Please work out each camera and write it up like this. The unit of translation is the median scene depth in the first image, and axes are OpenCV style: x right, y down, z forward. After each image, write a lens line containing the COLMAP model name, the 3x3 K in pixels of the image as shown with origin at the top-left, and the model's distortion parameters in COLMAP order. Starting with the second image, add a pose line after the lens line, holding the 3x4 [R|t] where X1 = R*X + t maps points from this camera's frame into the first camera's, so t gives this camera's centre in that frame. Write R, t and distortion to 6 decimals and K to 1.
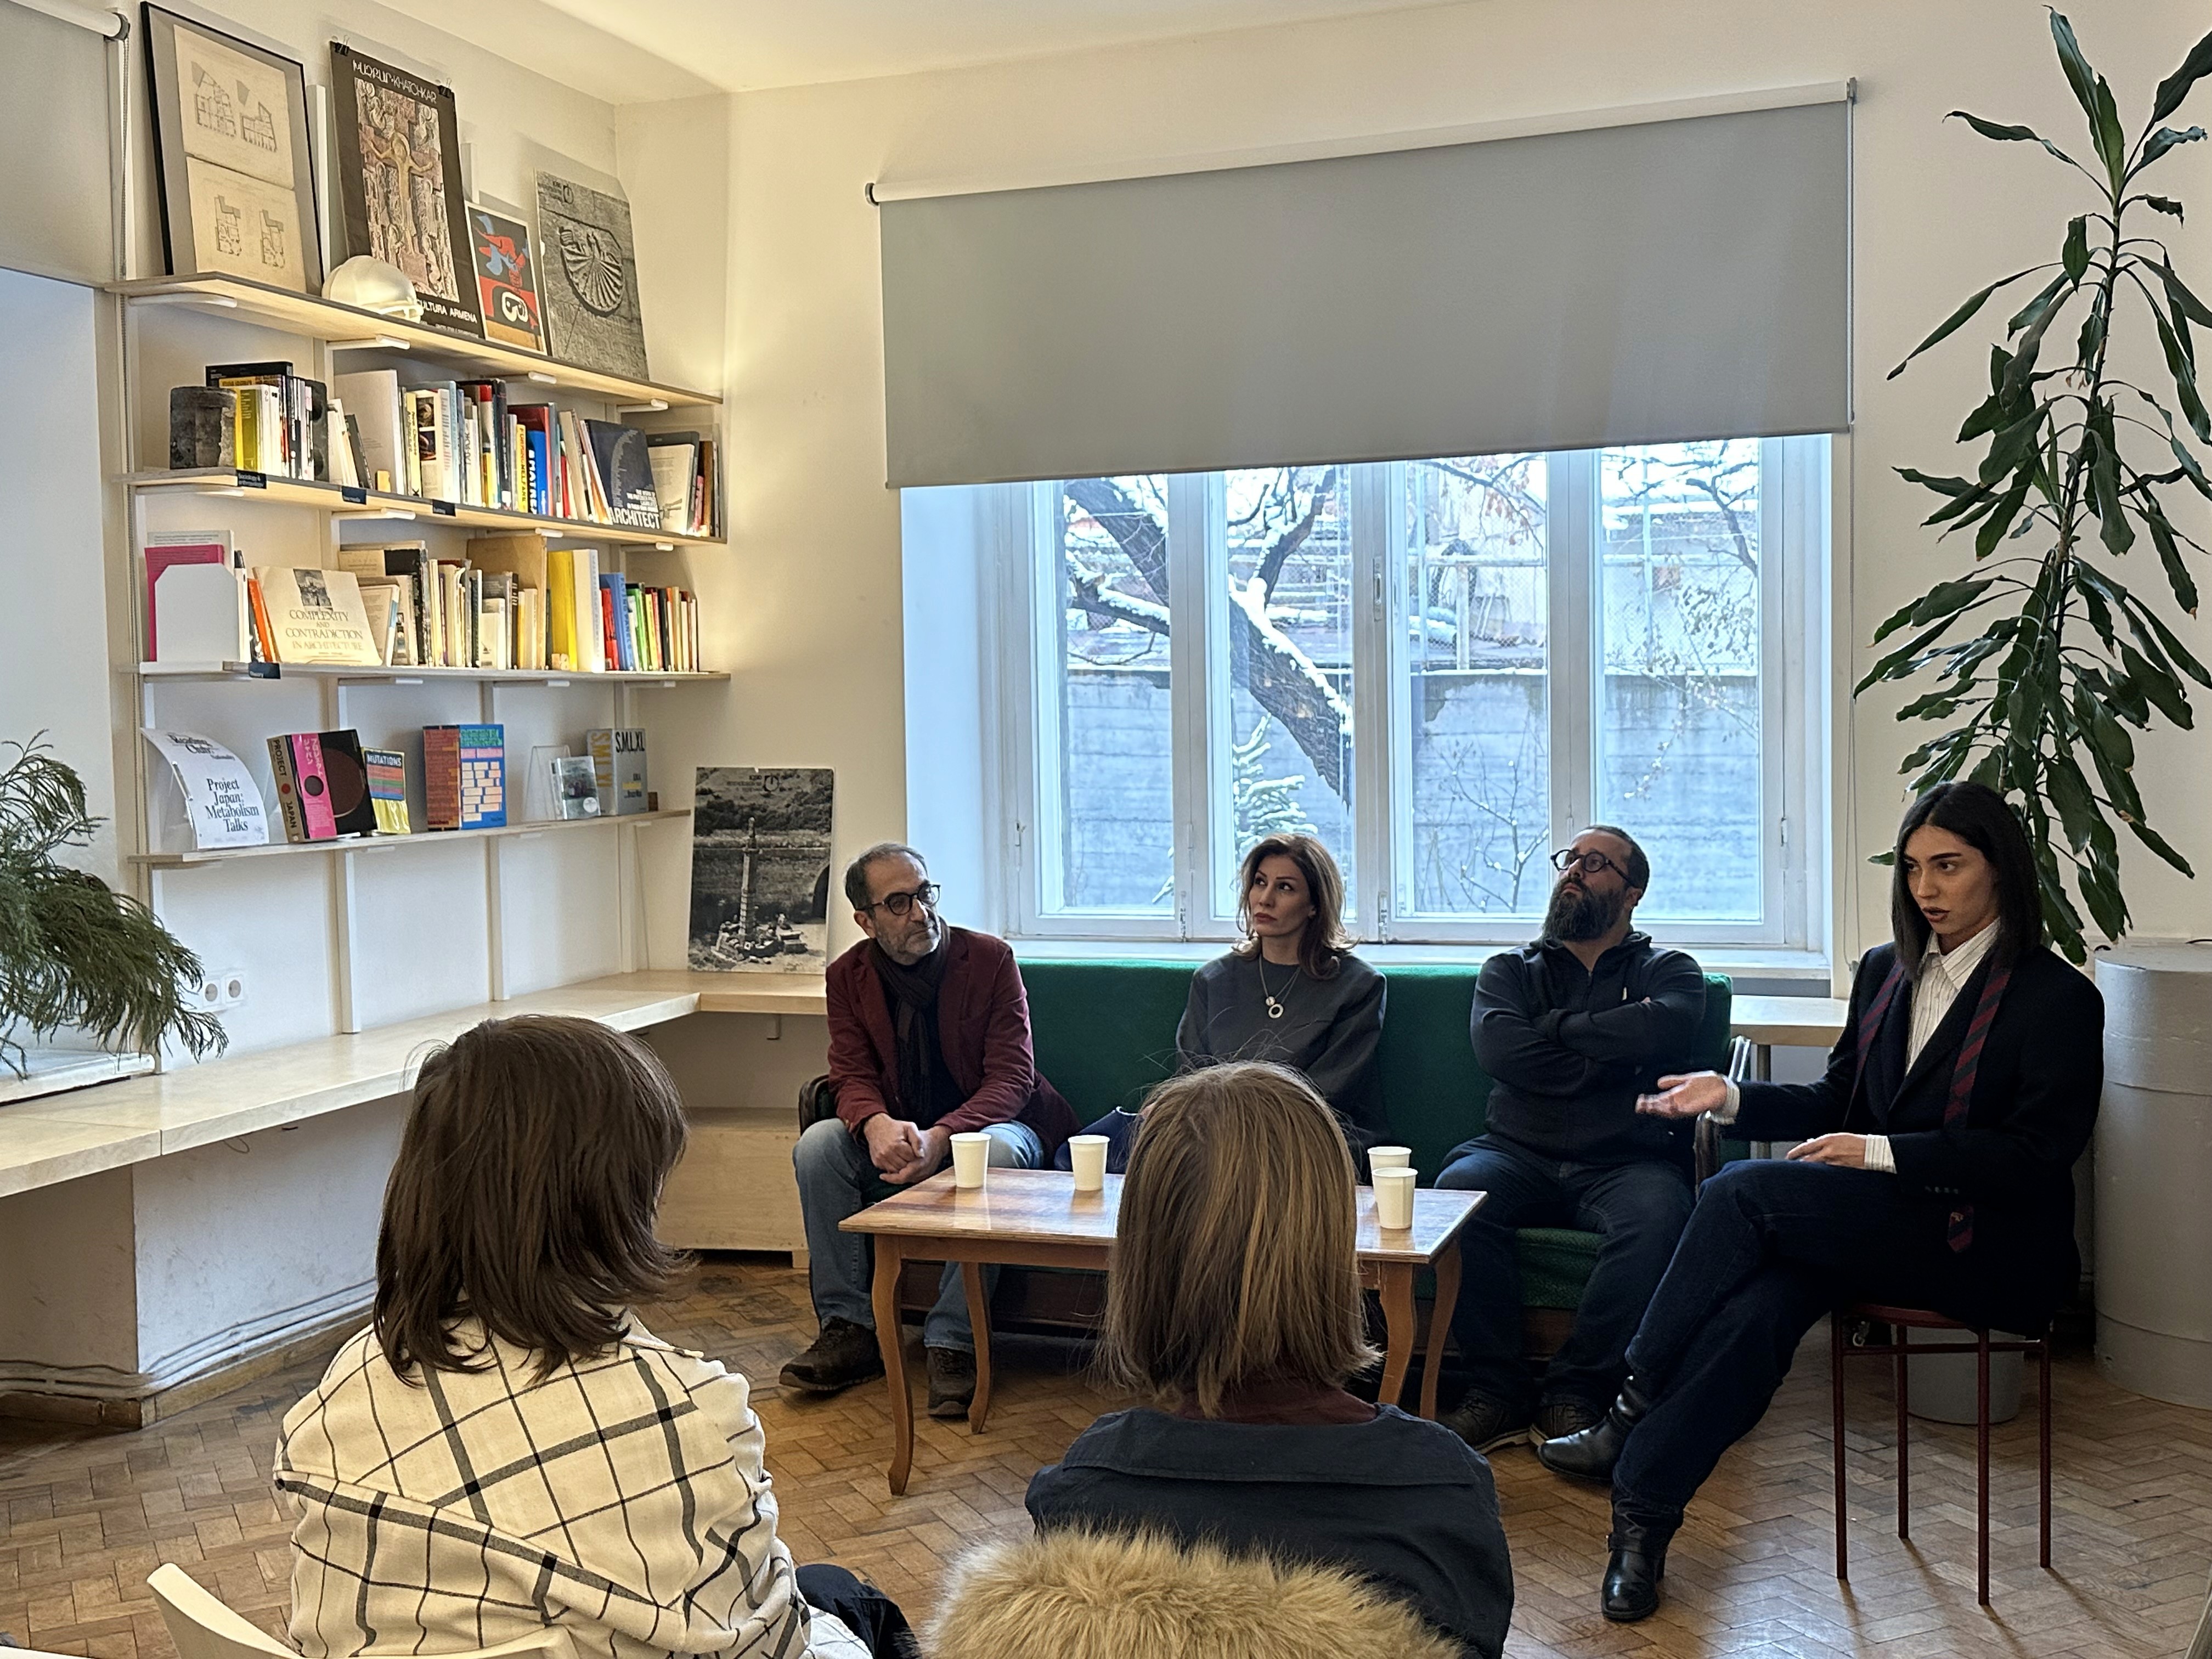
lens RADIAL K [[2357.4, 0, 1102.1], [0, 2357.4, 817.7], [0, 0, 1]] dist [0.055991, 0.000000]
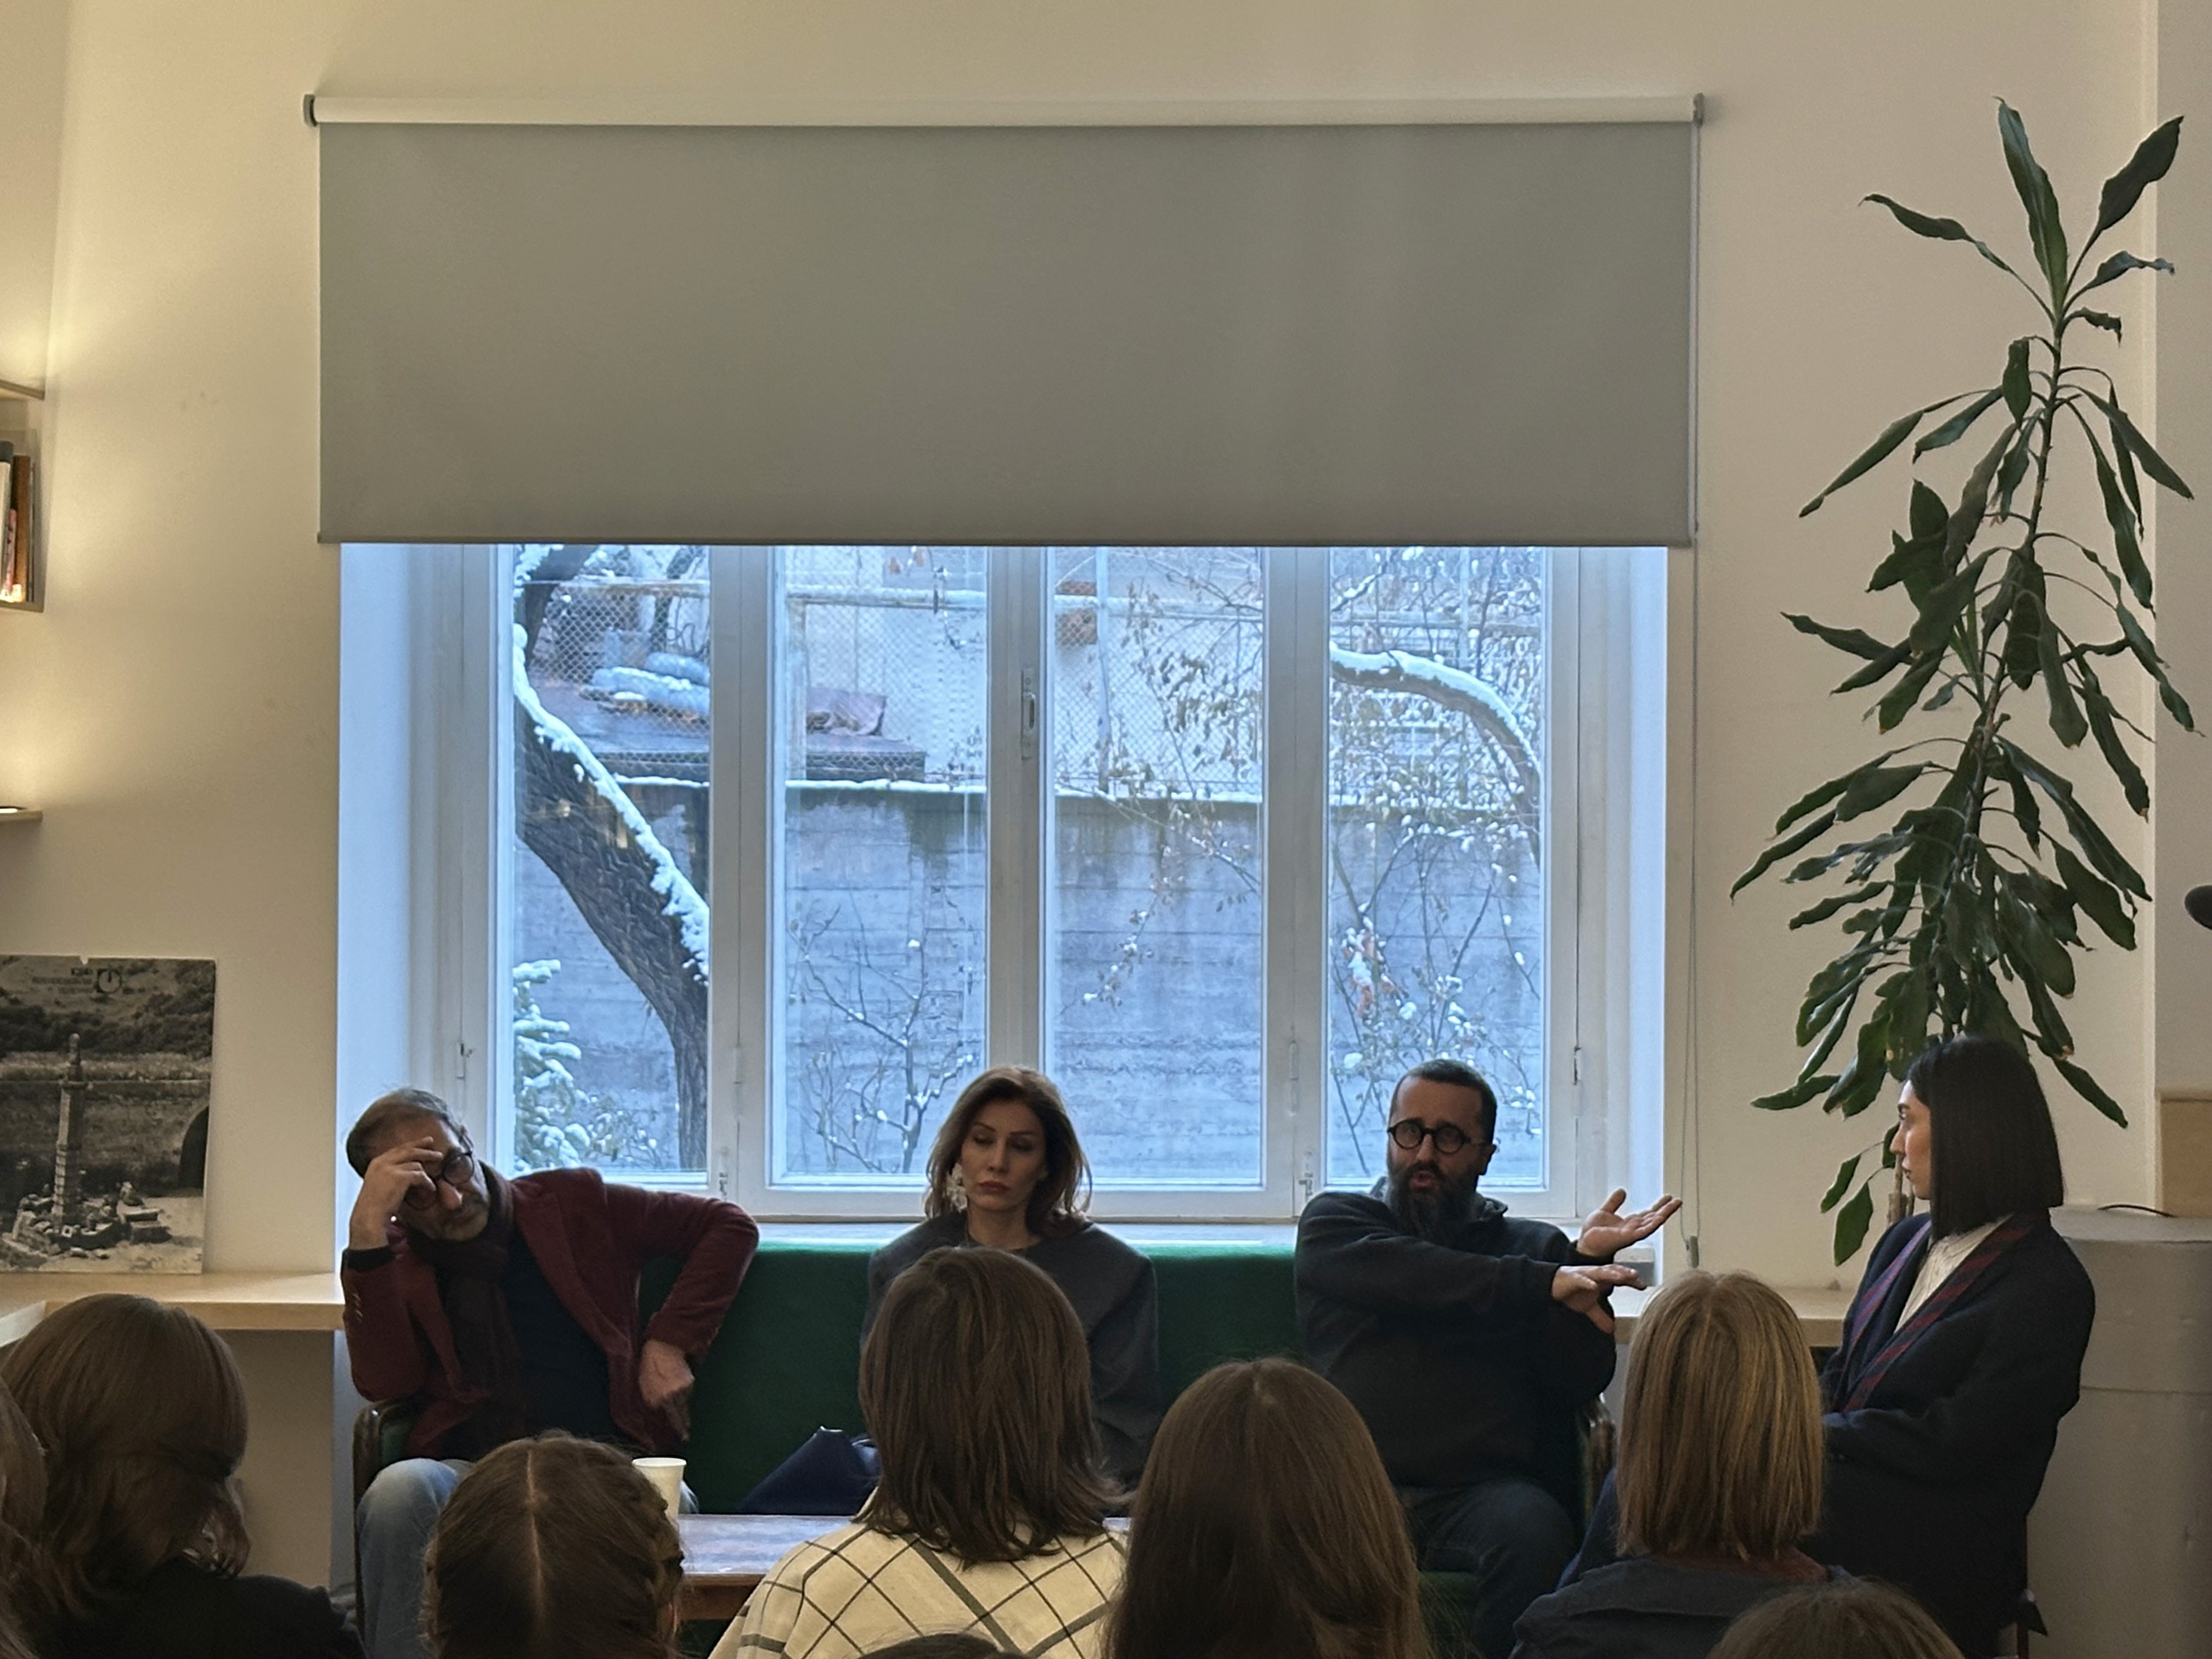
lens RADIAL K [[4775.1, 0, 1101.6], [0, 4775.1, 841.3], [0, 0, 1]] dist [0.254573, 0.000000]
pose [[0.958047, 0.021392, 0.285811, -0.260641], [-0.010587, 0.999171, -0.039298, -0.003649], [-0.286414, 0.034623, 0.957480, -0.359797]]
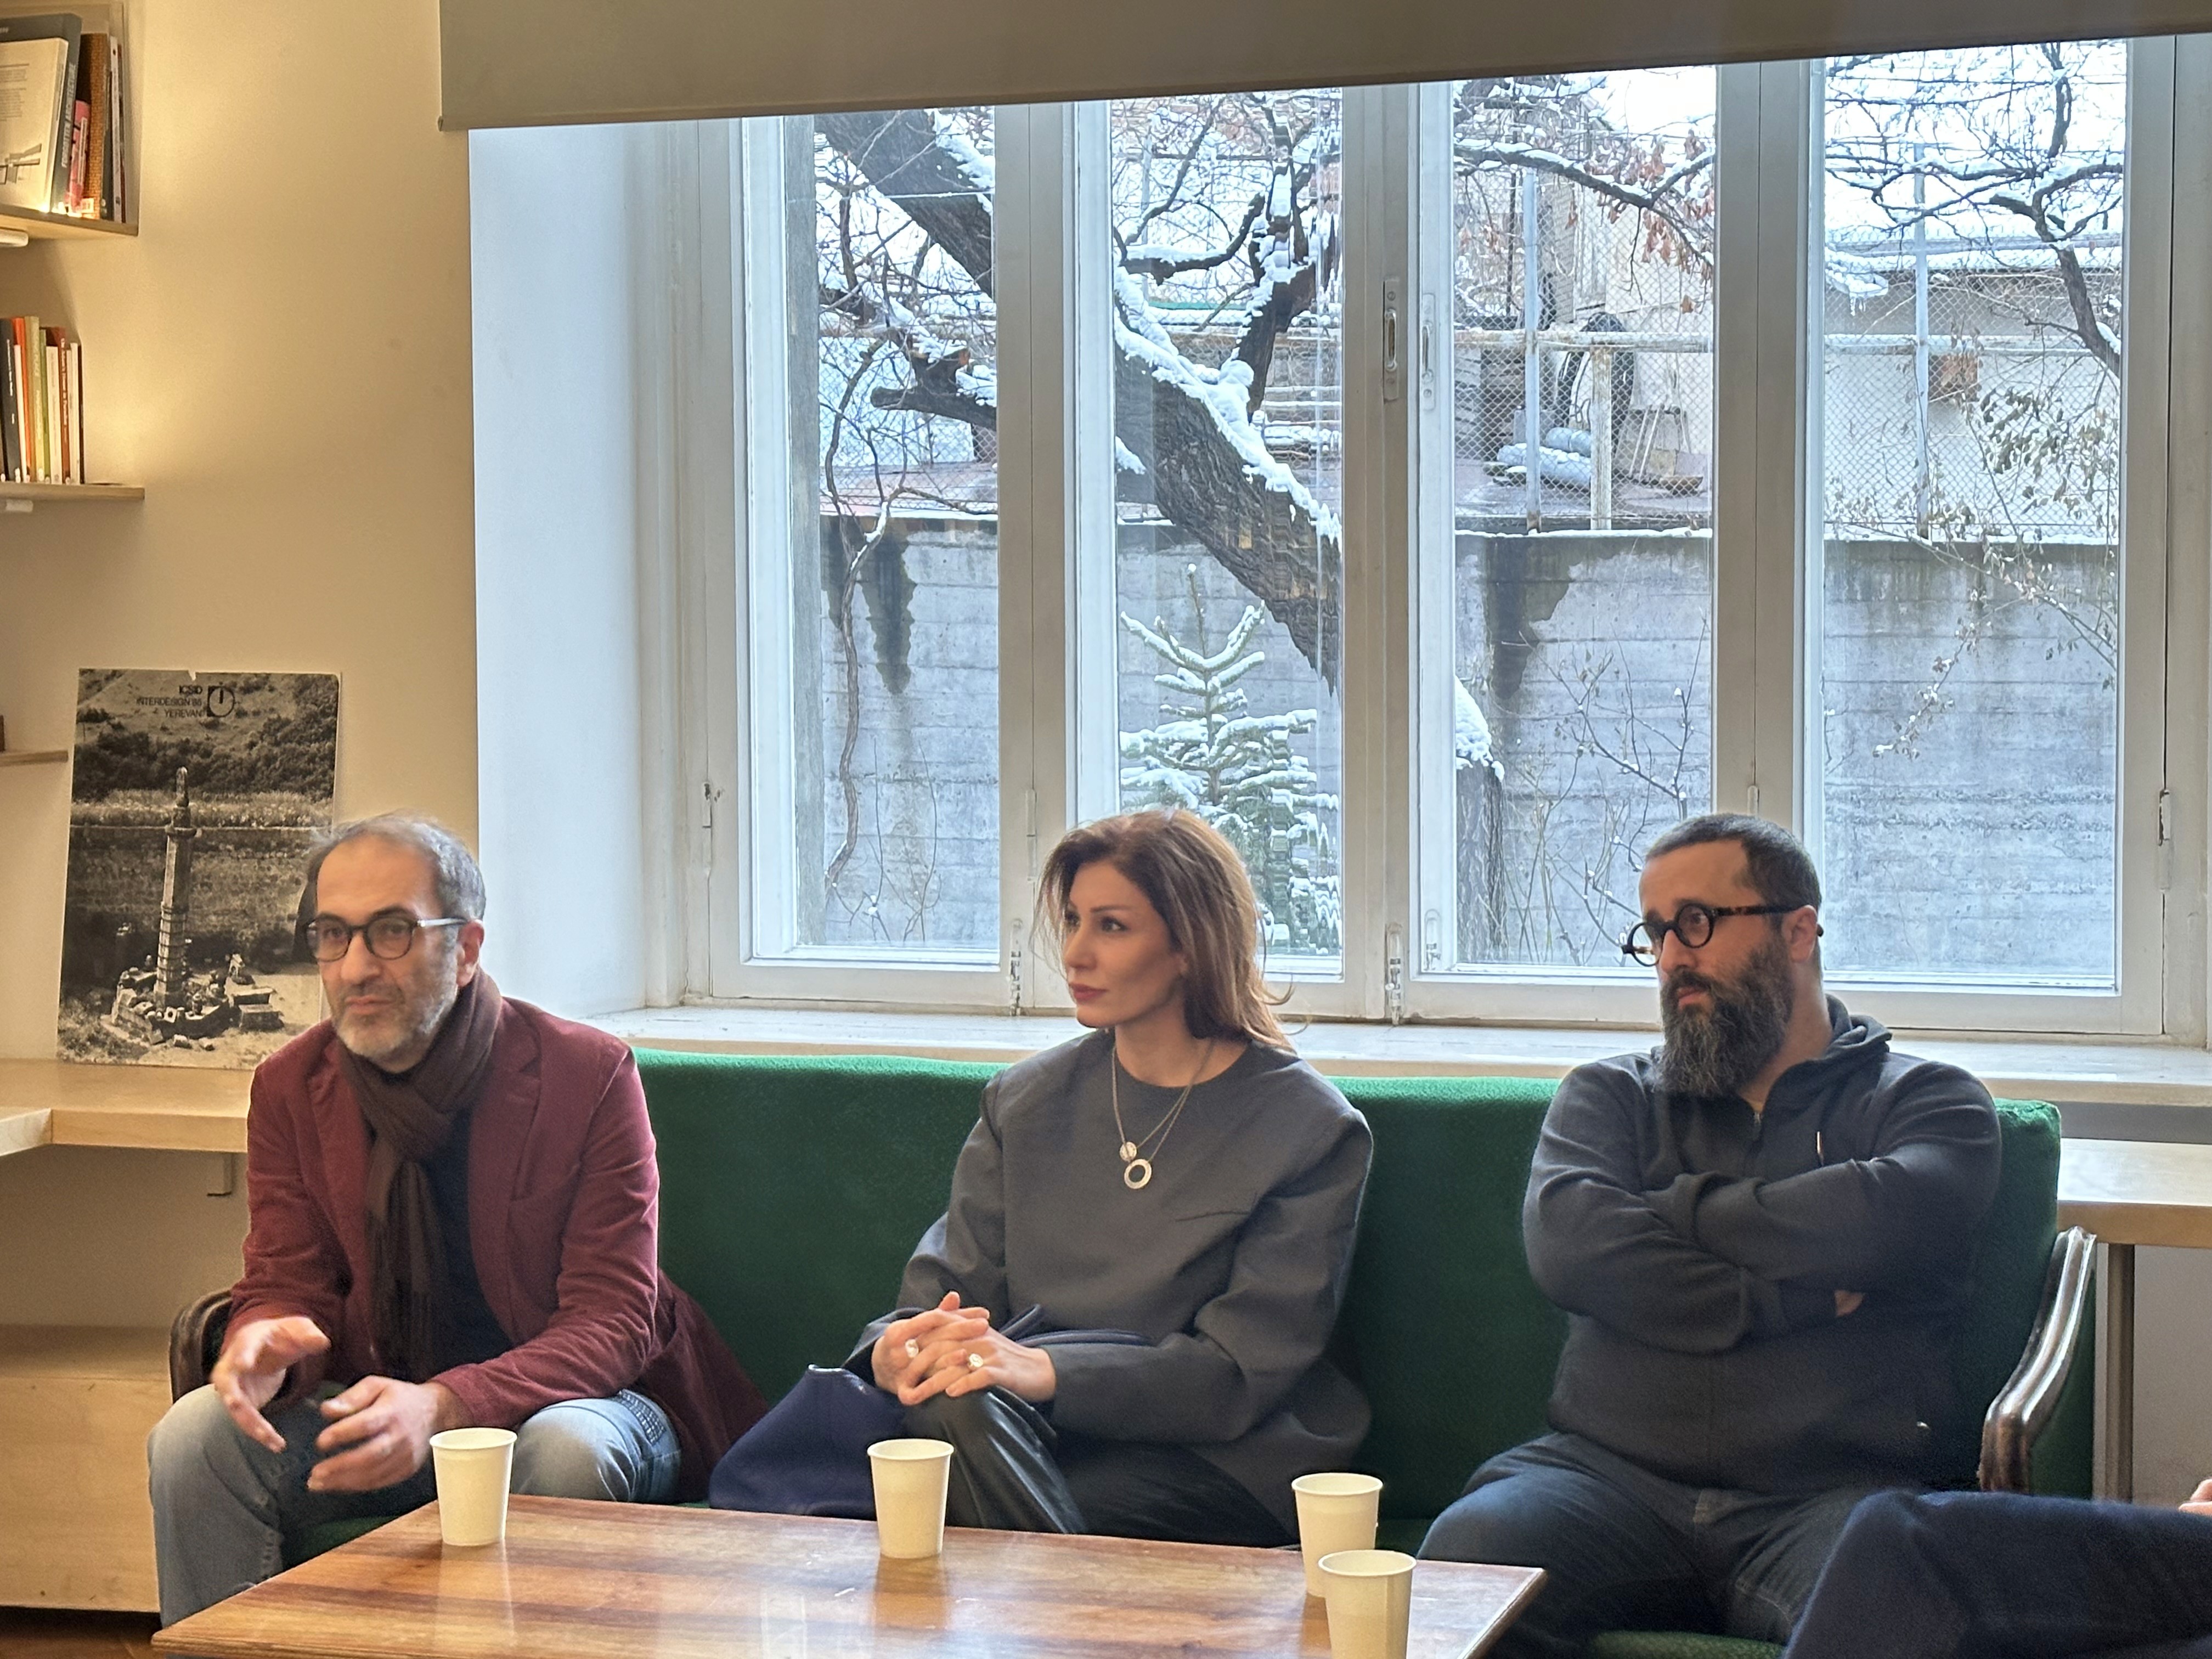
lens RADIAL K [[3788.6, 0, 1105.0], [0, 3788.6, 828.5], [0, 0, 1]] dist [0.085893, 0.000000]
pose [[0.999818, 0.011547, 0.015209, 0.041741], [-0.011740, 0.999851, 0.012678, 0.000458], [-0.015060, -0.012854, 0.999804, 0.161831]]
